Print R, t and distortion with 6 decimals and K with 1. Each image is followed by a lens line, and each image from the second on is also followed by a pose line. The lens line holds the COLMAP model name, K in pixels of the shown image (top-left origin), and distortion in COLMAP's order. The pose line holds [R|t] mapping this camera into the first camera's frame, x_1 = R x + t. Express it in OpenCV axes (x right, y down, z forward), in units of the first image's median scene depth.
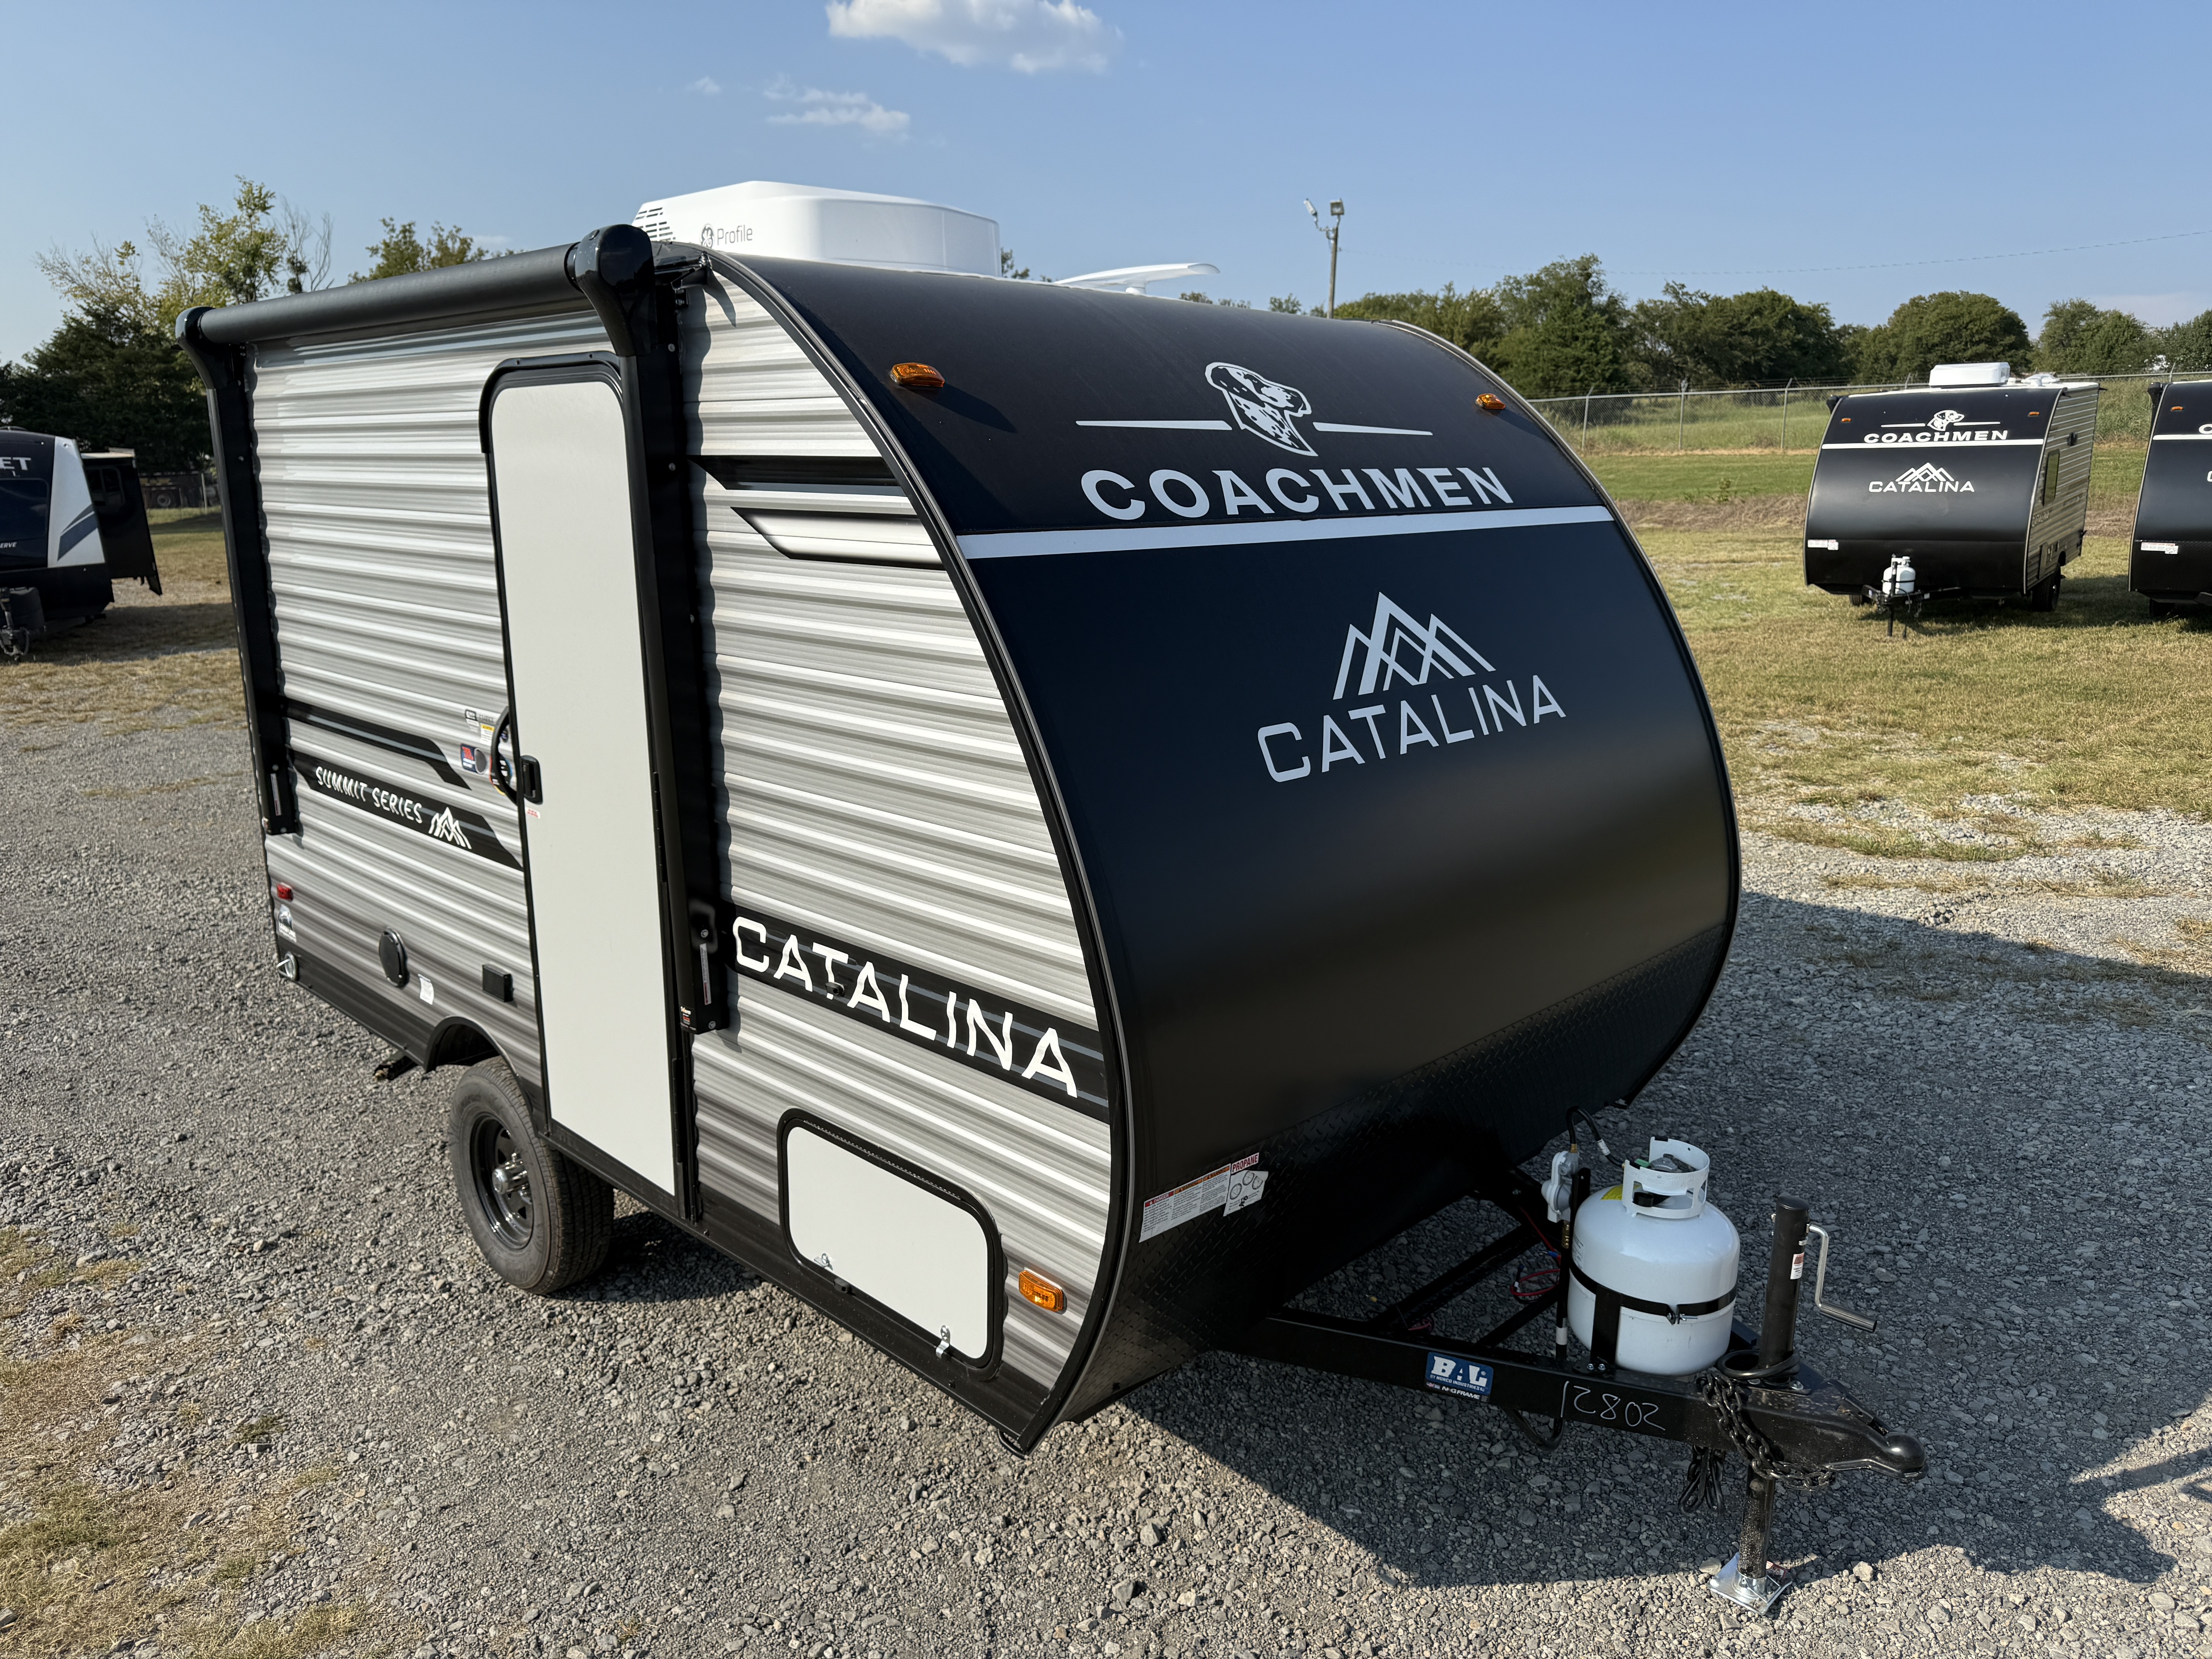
lens RADIAL K [[1557.0, 0, 1088.7], [0, 1557.0, 792.4], [0, 0, 1]] dist [0.053379, -0.056349]
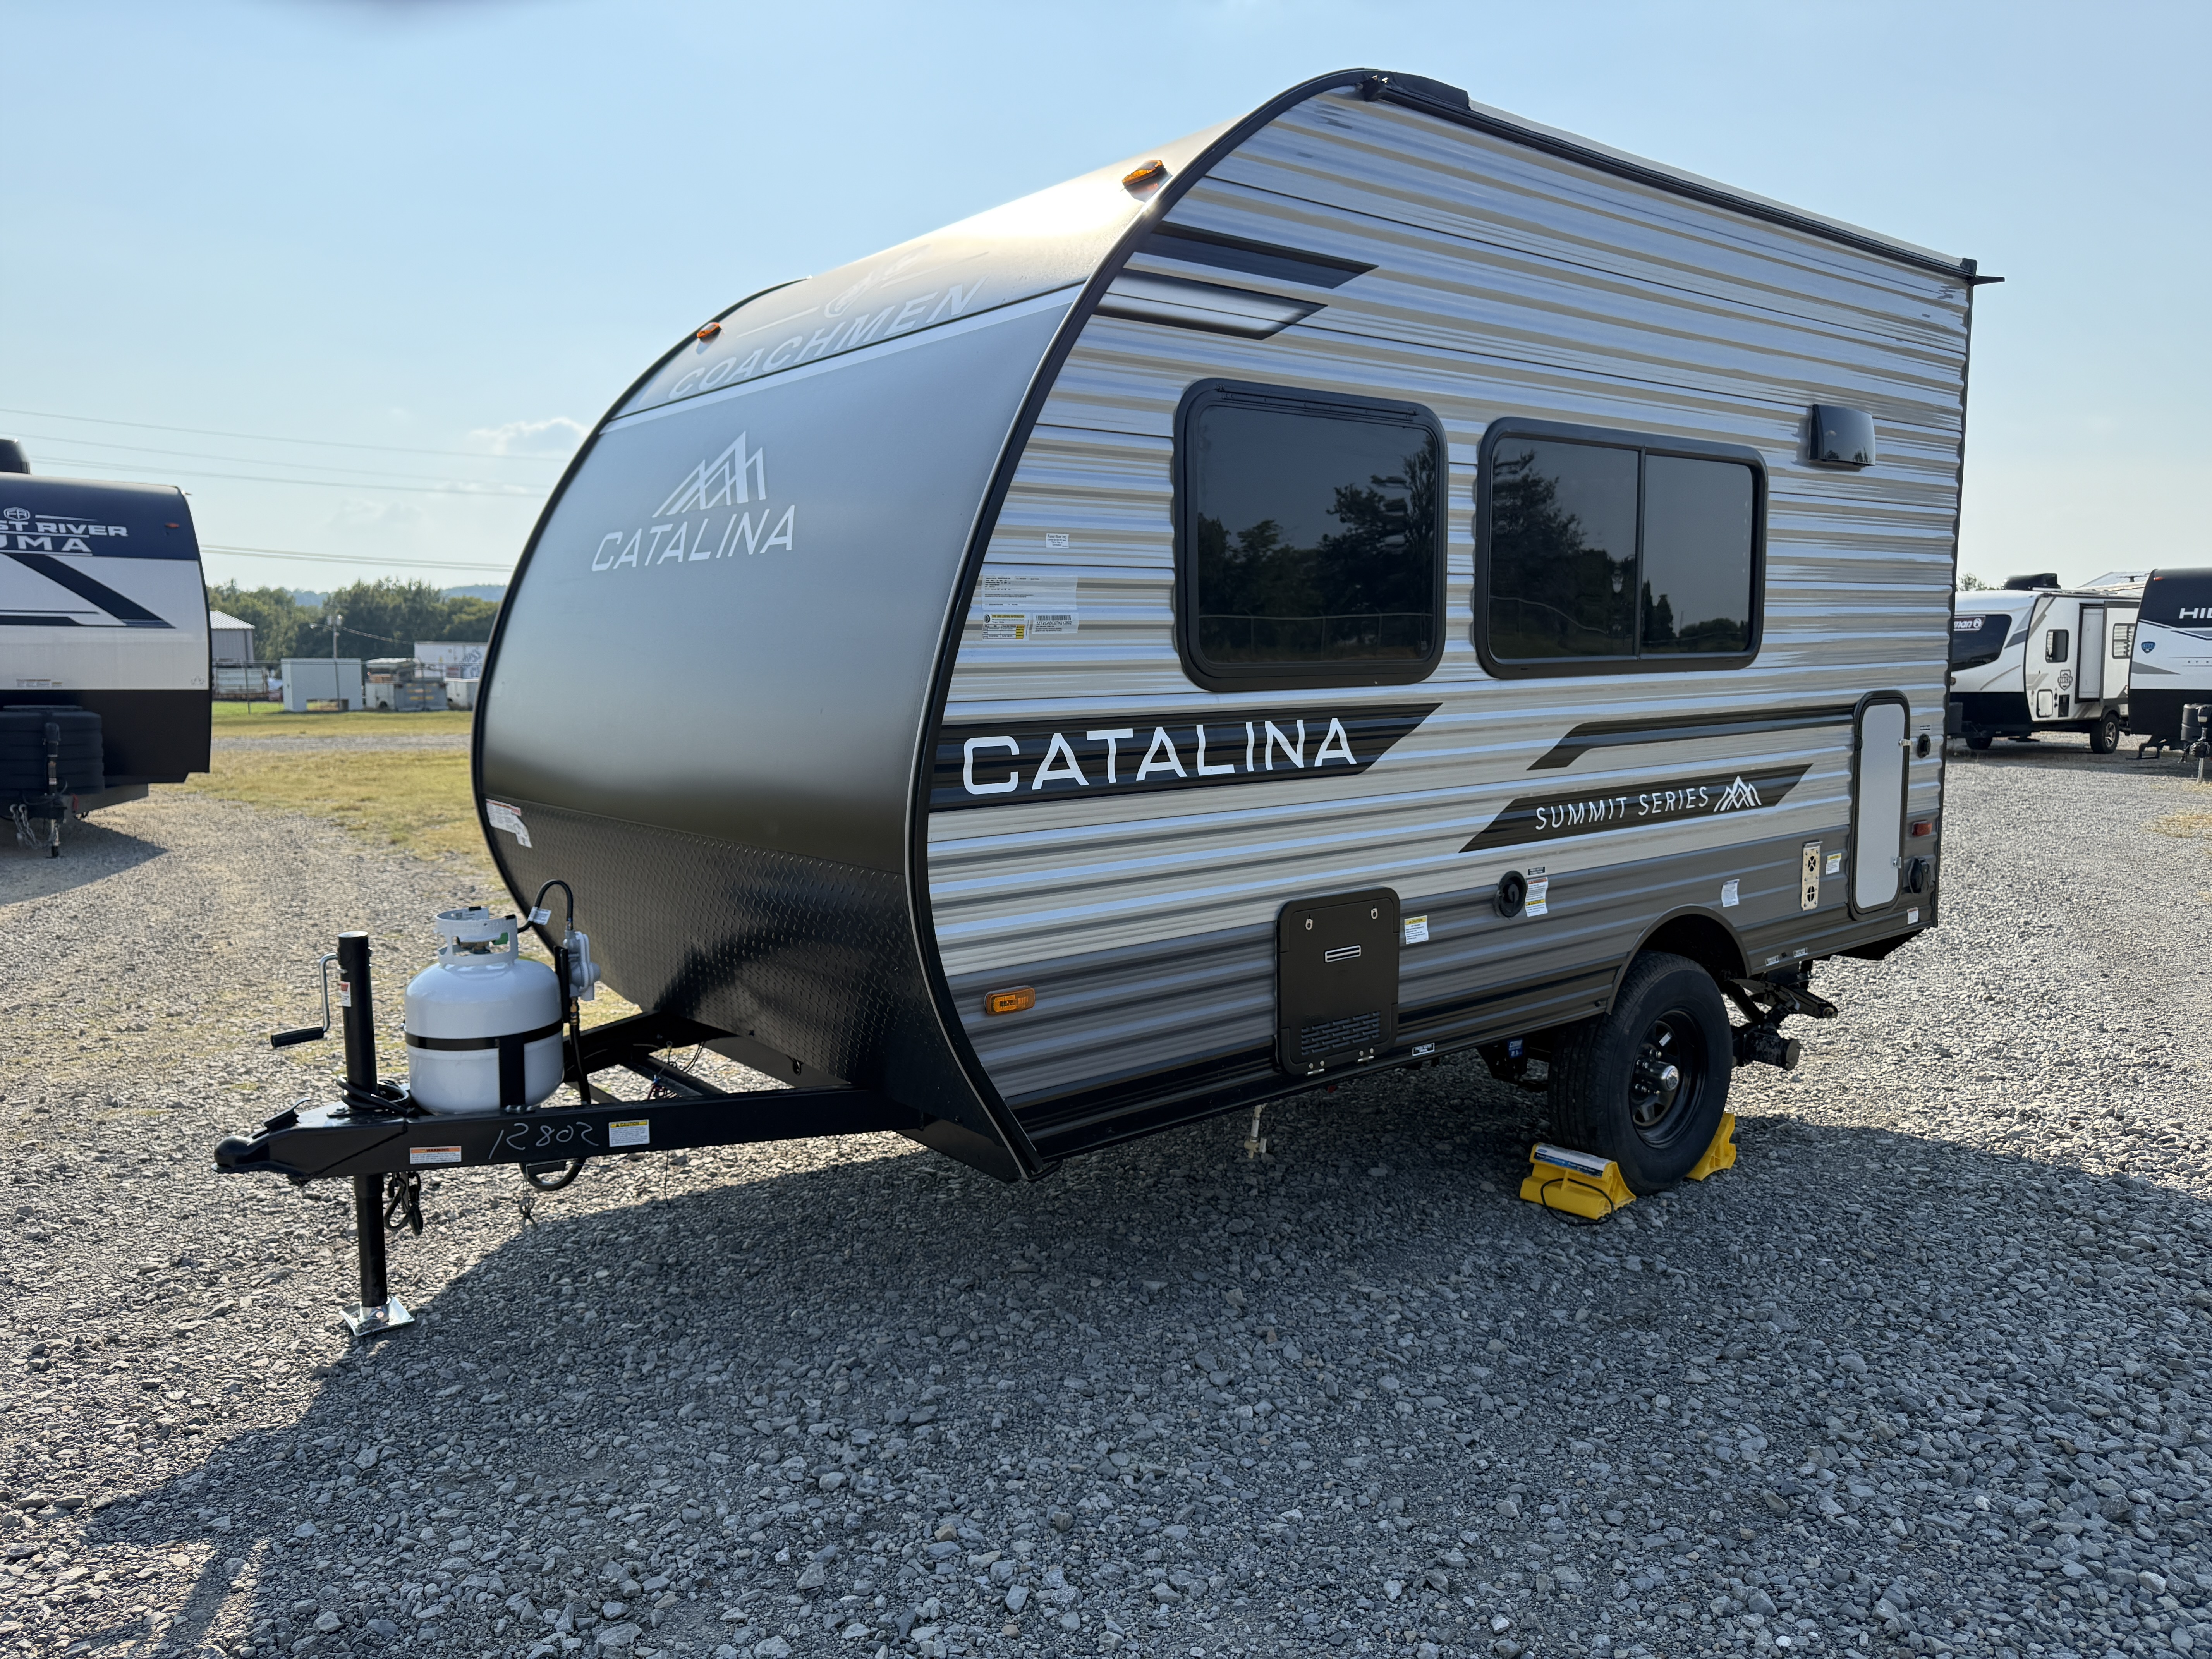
lens RADIAL K [[1557.0, 0, 1096.9], [0, 1557.0, 837.4], [0, 0, 1]] dist [0.053379, -0.056349]
pose [[0.107653, -0.124433, 0.986371, -1.099186], [0.212305, 0.972128, 0.099465, 0.064628], [-0.971256, 0.198704, 0.131071, 0.863341]]
